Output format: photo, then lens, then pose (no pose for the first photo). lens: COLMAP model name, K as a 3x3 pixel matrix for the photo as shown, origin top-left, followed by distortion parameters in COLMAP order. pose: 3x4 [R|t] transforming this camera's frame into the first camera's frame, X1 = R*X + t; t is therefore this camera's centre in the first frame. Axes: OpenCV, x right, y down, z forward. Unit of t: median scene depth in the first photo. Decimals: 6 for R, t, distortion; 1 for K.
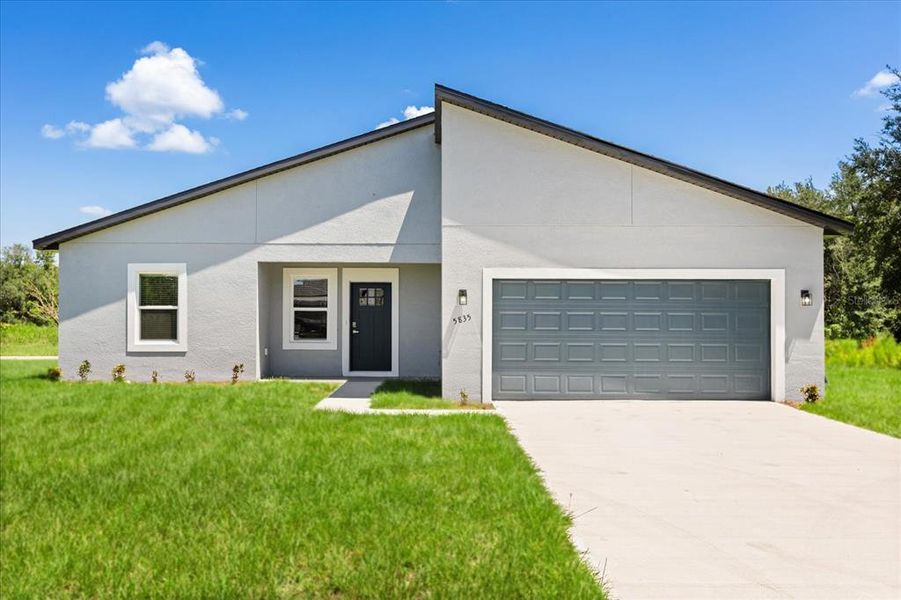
lens RADIAL K [[855.0, 0, 450.5], [0, 855.0, 300.0], [0, 0, 1]] dist [-0.002294, 0.001502]
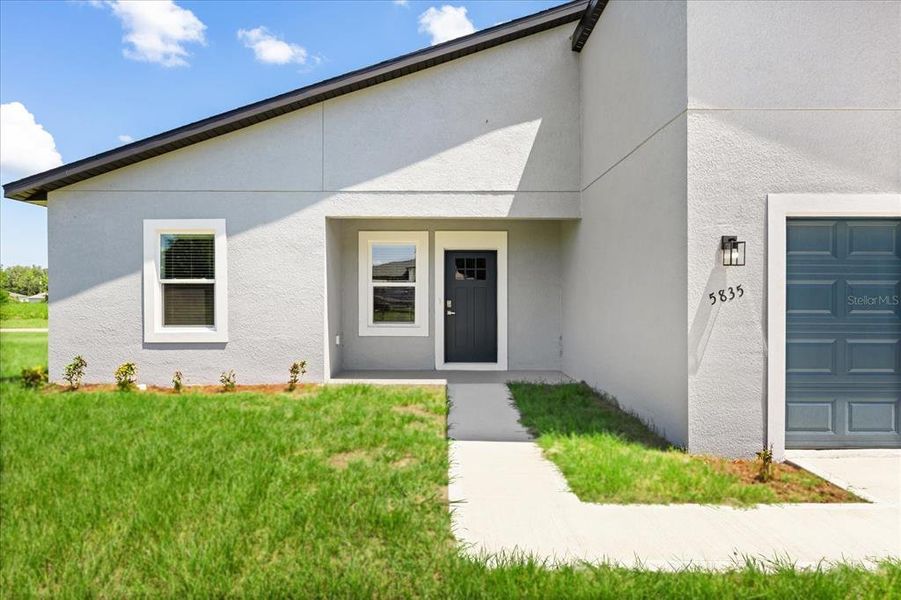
lens RADIAL K [[528.5, 0, 450.3], [0, 528.5, 294.0], [0, 0, 1]] dist [-0.001373, -0.000096]
pose [[0.999995, -0.002769, 0.001385, -0.121793], [0.002748, 0.999884, 0.015014, 0.013580], [-0.001426, -0.015010, 0.999886, 0.556612]]
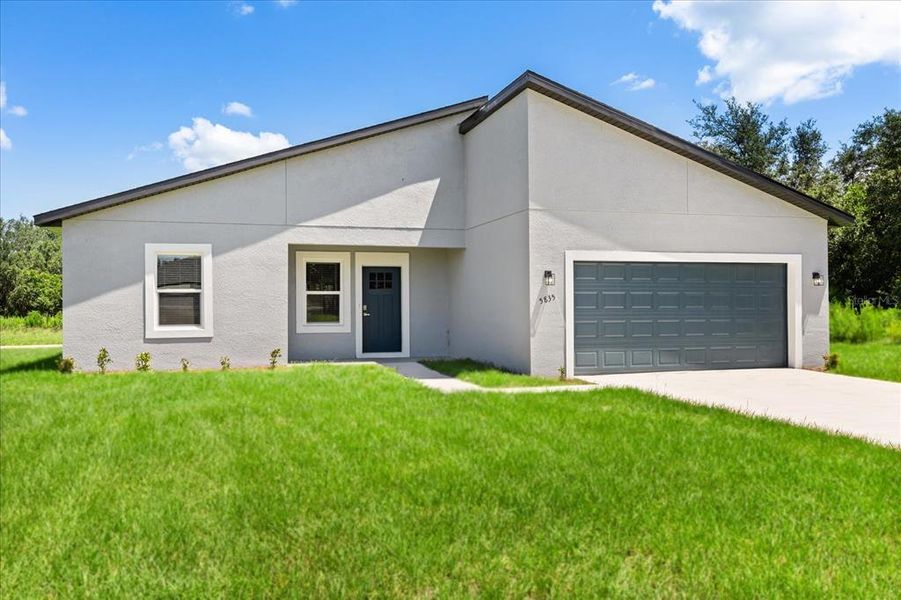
lens RADIAL K [[718.3, 0, 450.5], [0, 718.3, 300.0], [0, 0, 1]] dist [0.003444, -0.000214]
pose [[0.958059, -0.007050, 0.286484, -0.283864], [0.003320, 0.999903, 0.013504, 0.009084], [-0.286552, -0.011986, 0.957990, 0.157437]]
